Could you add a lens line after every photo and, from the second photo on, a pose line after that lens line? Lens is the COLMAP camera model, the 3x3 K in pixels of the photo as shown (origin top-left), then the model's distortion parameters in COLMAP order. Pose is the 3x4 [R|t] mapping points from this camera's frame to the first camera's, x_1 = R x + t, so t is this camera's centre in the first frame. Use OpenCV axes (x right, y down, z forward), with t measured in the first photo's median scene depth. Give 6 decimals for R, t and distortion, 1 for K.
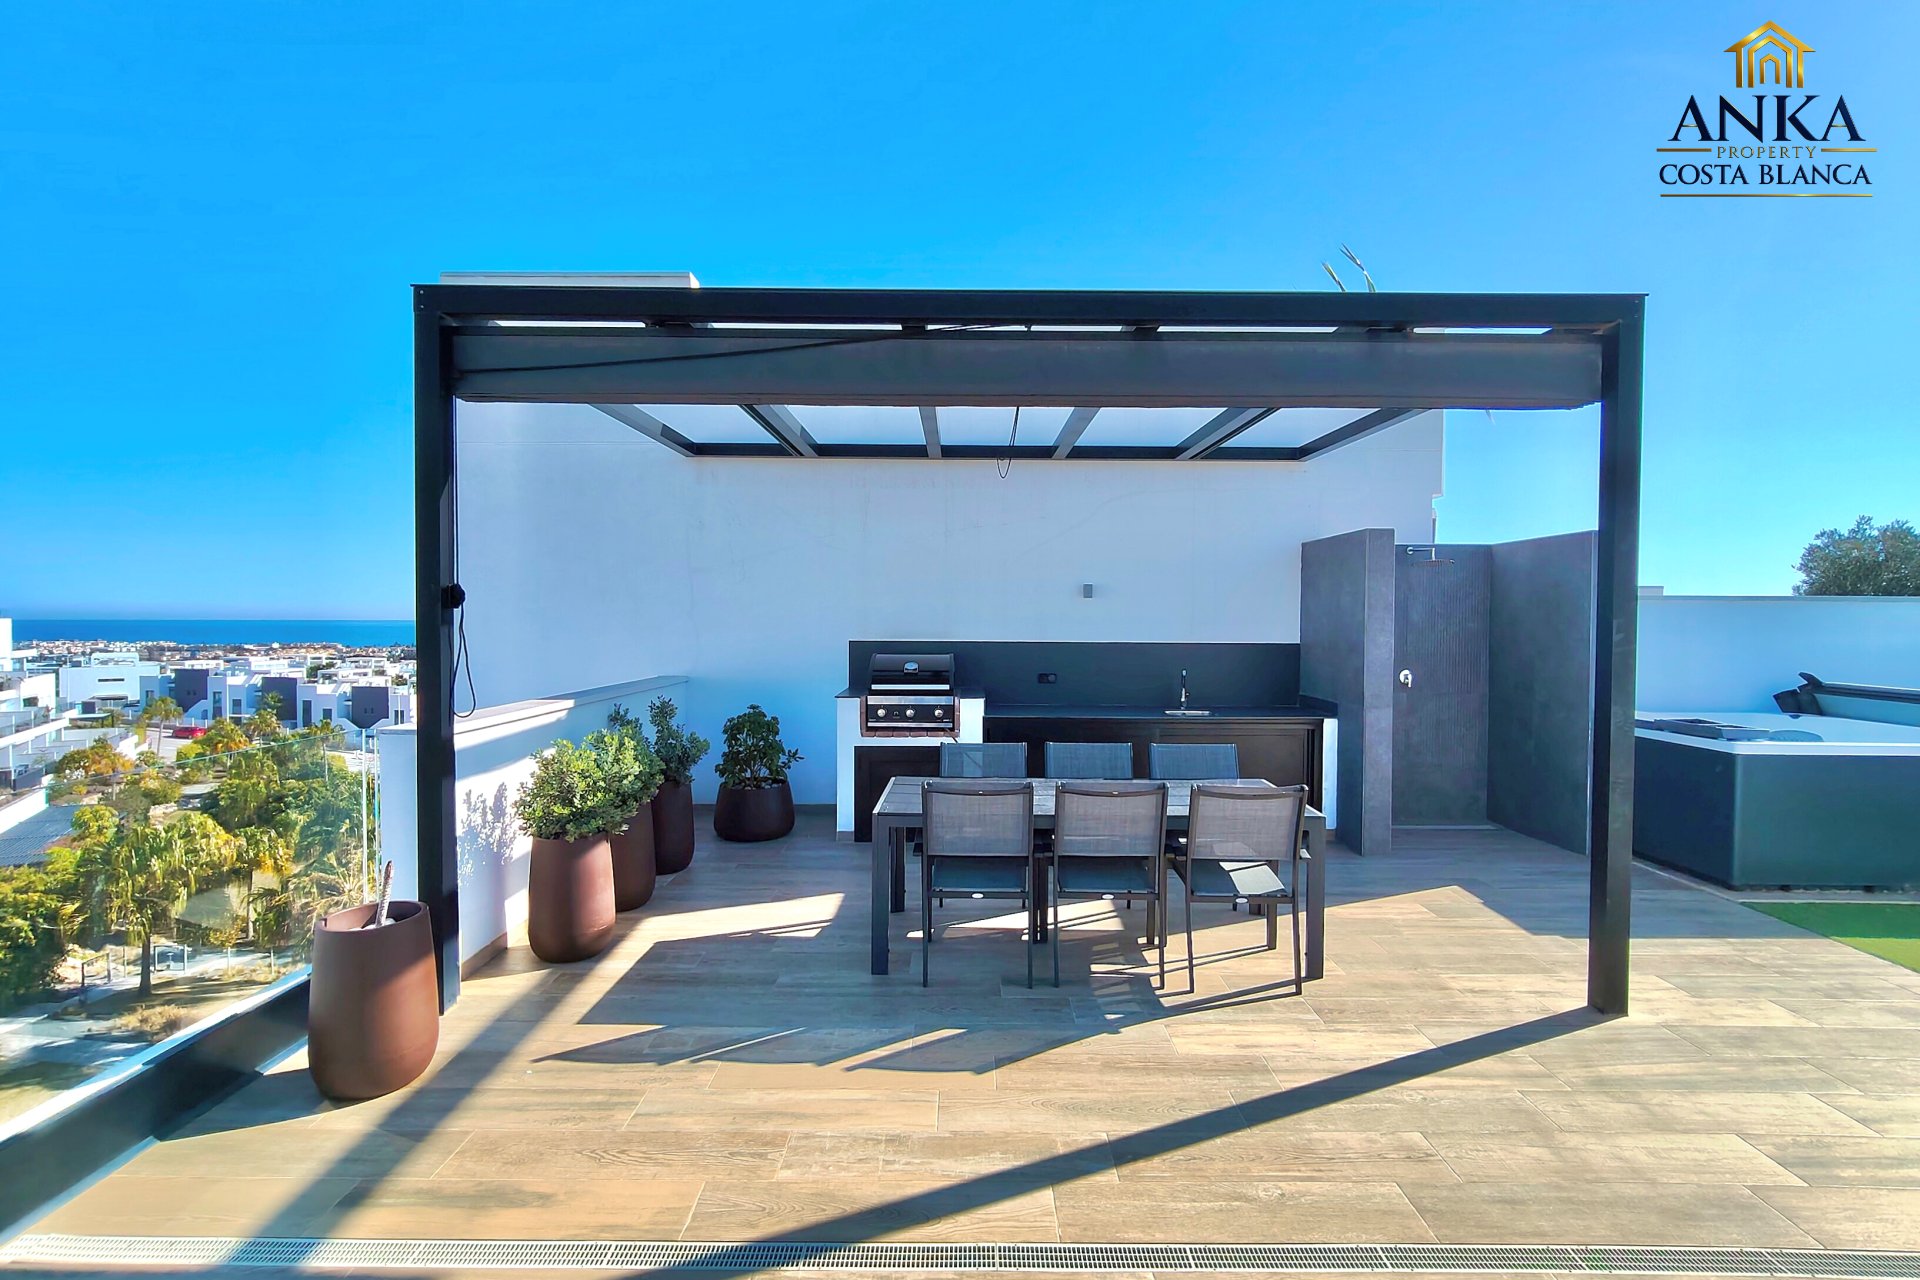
lens RADIAL K [[906.6, 0, 966.1], [0, 906.6, 637.5], [0, 0, 1]] dist [-0.003136, -0.001431]
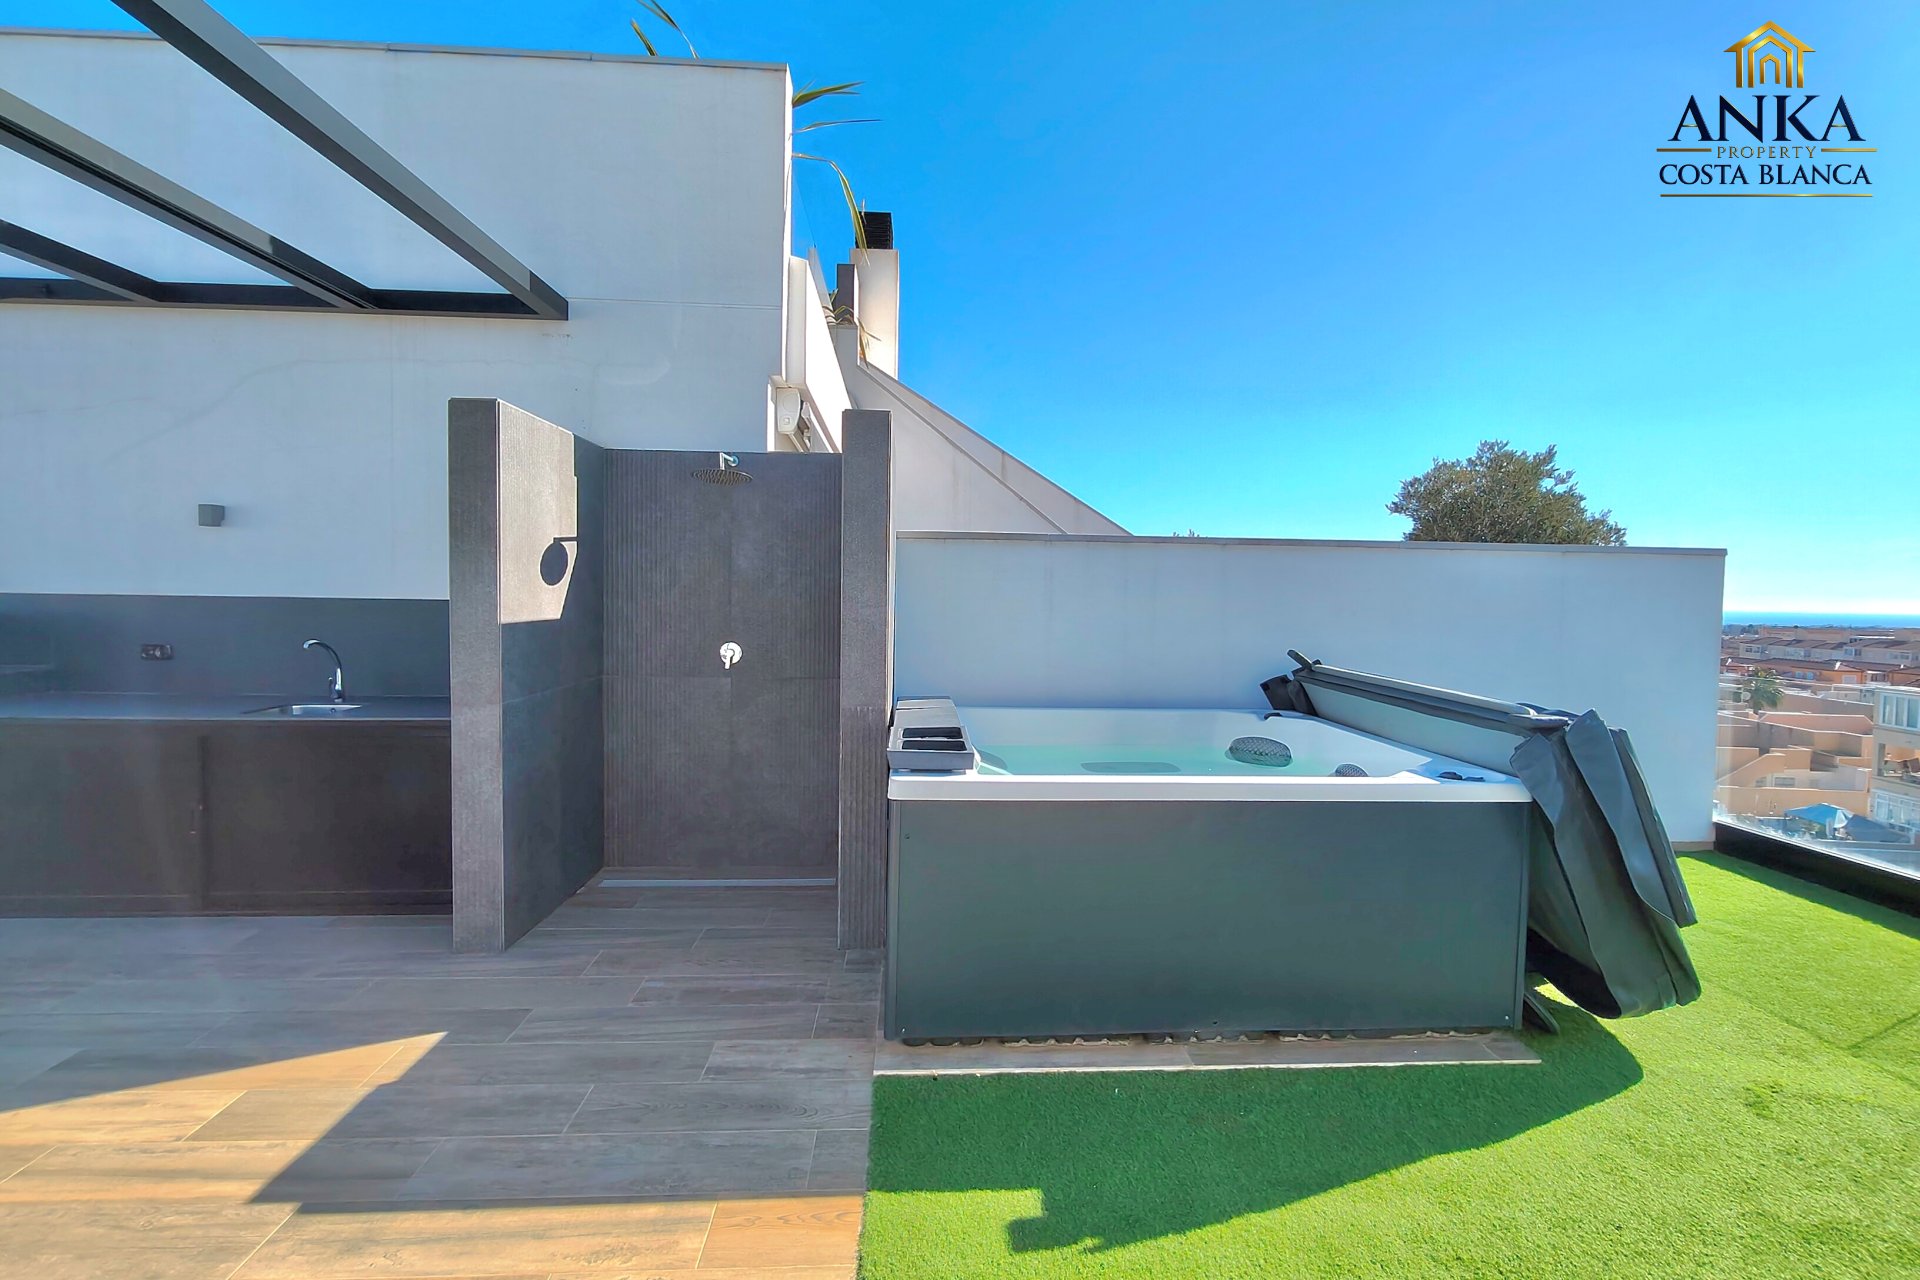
lens RADIAL K [[906.6, 0, 966.1], [0, 906.6, 637.5], [0, 0, 1]] dist [-0.003136, -0.001431]
pose [[0.997849, 0.007095, 0.065164, 0.605087], [-0.009100, 0.999493, 0.030519, 0.009819], [-0.064914, -0.031046, 0.997408, 0.321850]]
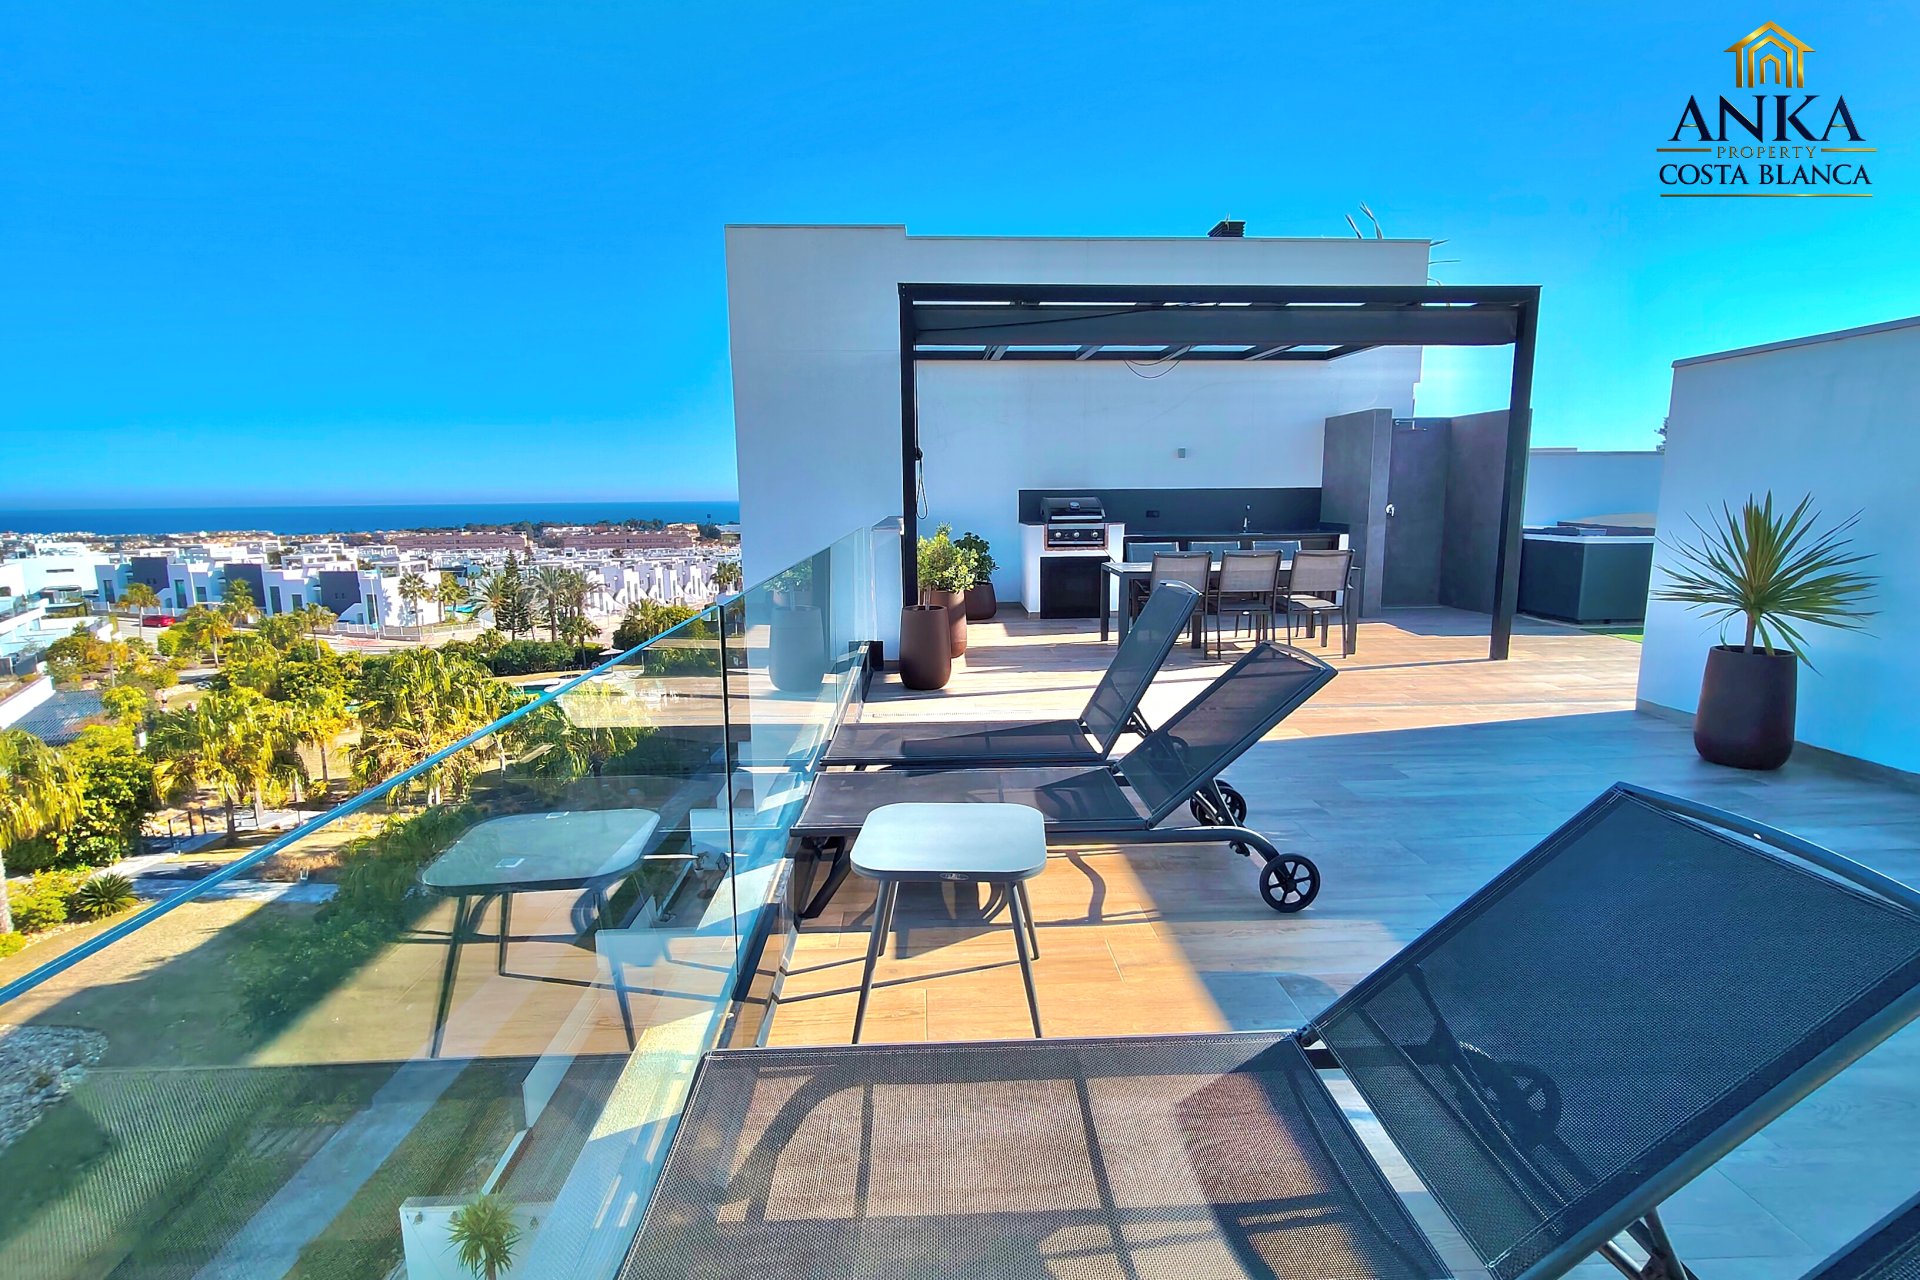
lens RADIAL K [[906.6, 0, 966.1], [0, 906.6, 637.5], [0, 0, 1]] dist [-0.003136, -0.001431]
pose [[0.998782, -0.021475, 0.044416, -0.279299], [0.015283, 0.990684, 0.135319, 0.039381], [-0.046908, -0.134475, 0.989806, -0.465666]]
